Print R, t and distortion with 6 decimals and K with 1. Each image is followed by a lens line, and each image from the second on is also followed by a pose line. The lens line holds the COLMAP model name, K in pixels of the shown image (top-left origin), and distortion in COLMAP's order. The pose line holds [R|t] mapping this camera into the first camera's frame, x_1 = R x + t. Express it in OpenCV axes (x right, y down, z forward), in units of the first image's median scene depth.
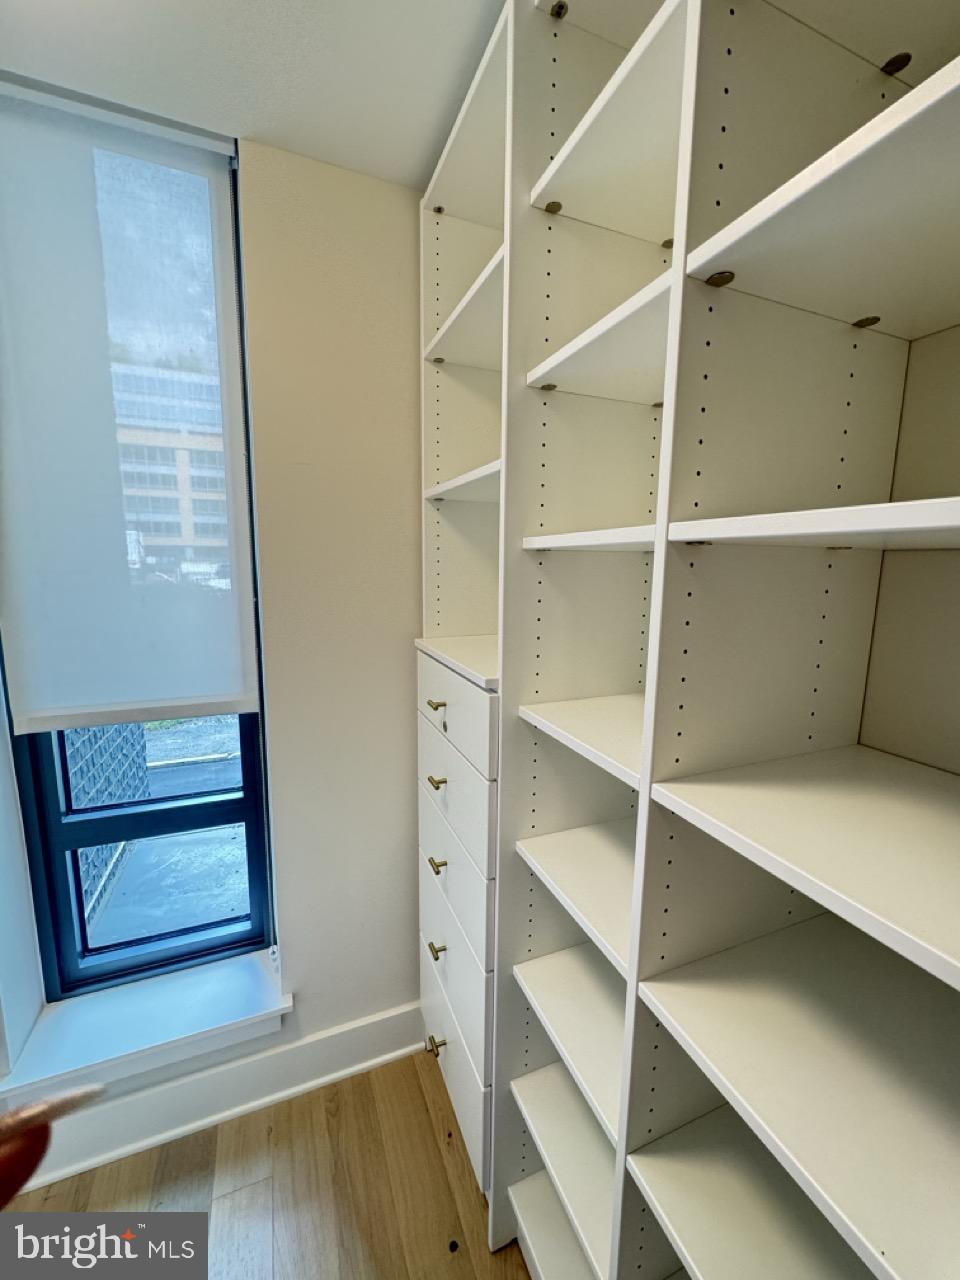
lens RADIAL K [[511.5, 0, 480.0], [0, 511.5, 640.0], [0, 0, 1]] dist [-0.001584, -0.000418]
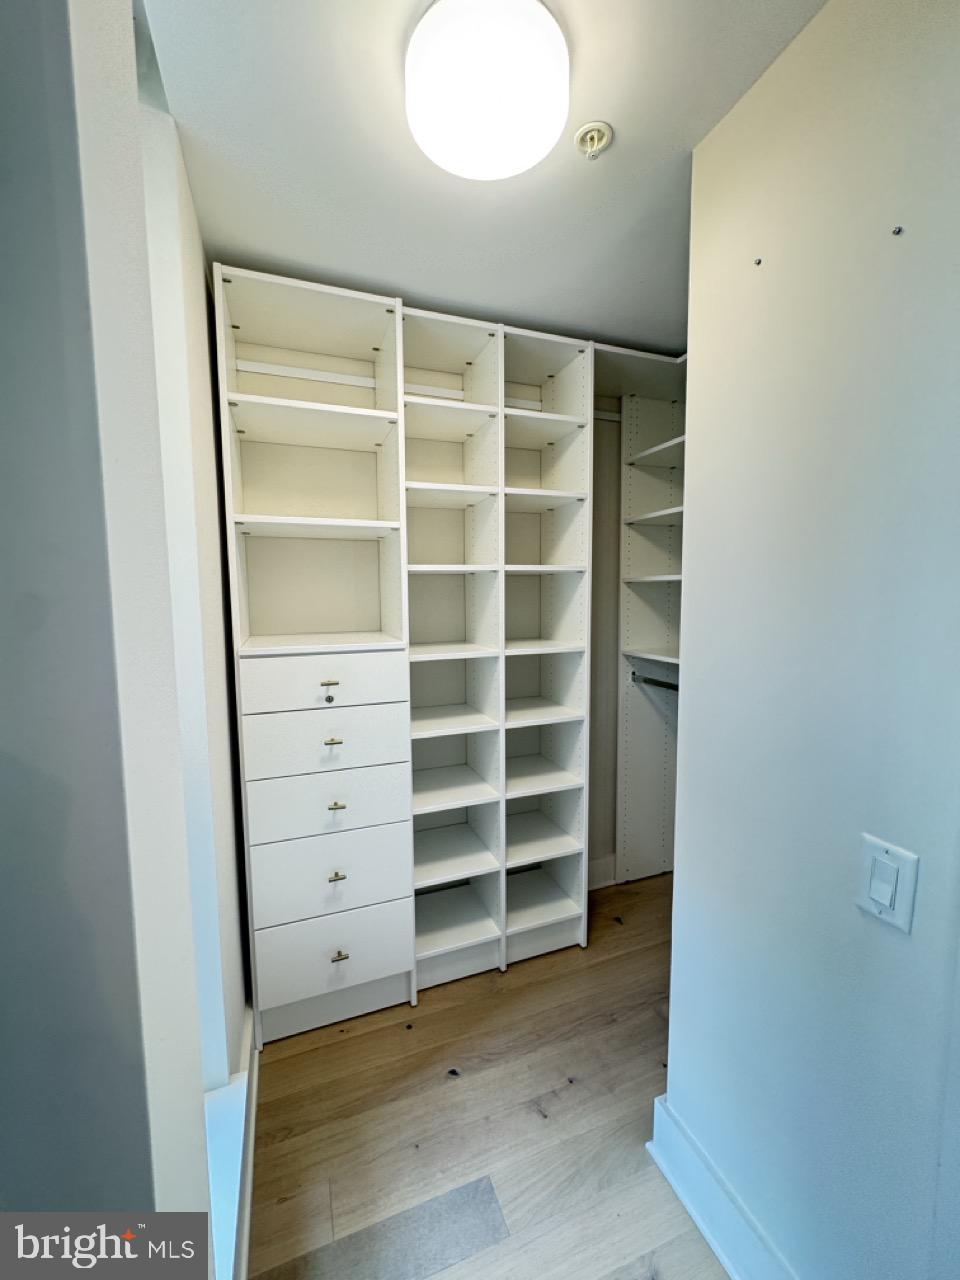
lens RADIAL K [[511.5, 0, 480.0], [0, 511.5, 640.0], [0, 0, 1]] dist [-0.001584, -0.000418]
pose [[0.024216, -0.104352, 0.994246, -1.231989], [0.156935, 0.982603, 0.099307, -0.053534], [-0.987312, 0.153627, 0.040171, 0.474153]]
